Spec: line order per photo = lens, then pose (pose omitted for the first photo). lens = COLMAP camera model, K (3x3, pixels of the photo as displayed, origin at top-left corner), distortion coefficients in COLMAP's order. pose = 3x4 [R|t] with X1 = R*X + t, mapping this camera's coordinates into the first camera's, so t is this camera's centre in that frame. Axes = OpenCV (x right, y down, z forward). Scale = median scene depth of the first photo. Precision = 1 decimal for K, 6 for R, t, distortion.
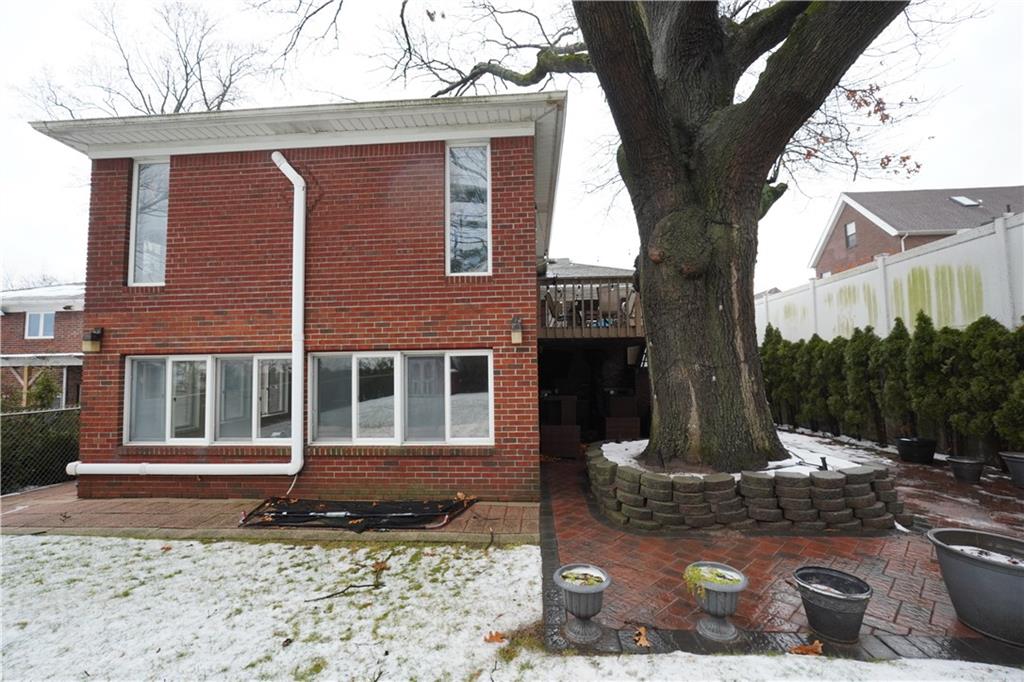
lens RADIAL K [[426.8, 0, 512.0], [0, 426.8, 341.0], [0, 0, 1]] dist [-0.019798, -0.000221]
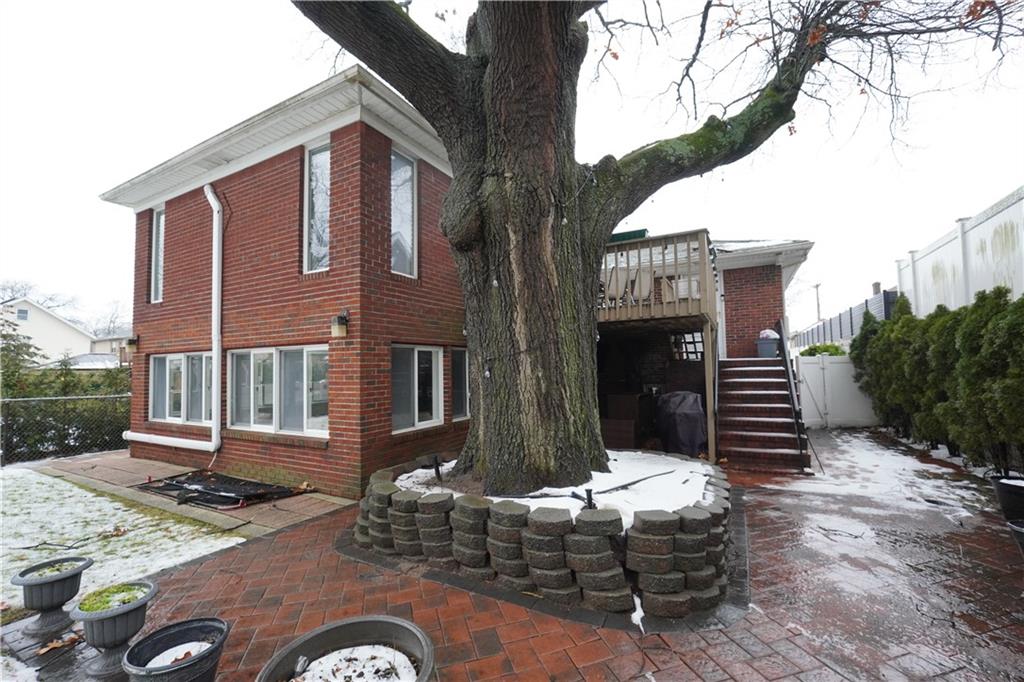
lens RADIAL K [[426.3, 0, 510.8], [0, 426.3, 343.6], [0, 0, 1]] dist [-0.020993, 0.007107]
pose [[0.906968, -0.024833, -0.420467, 0.767835], [0.033668, 0.999341, 0.013601, 0.020143], [0.419852, -0.026492, 0.907206, 0.273172]]
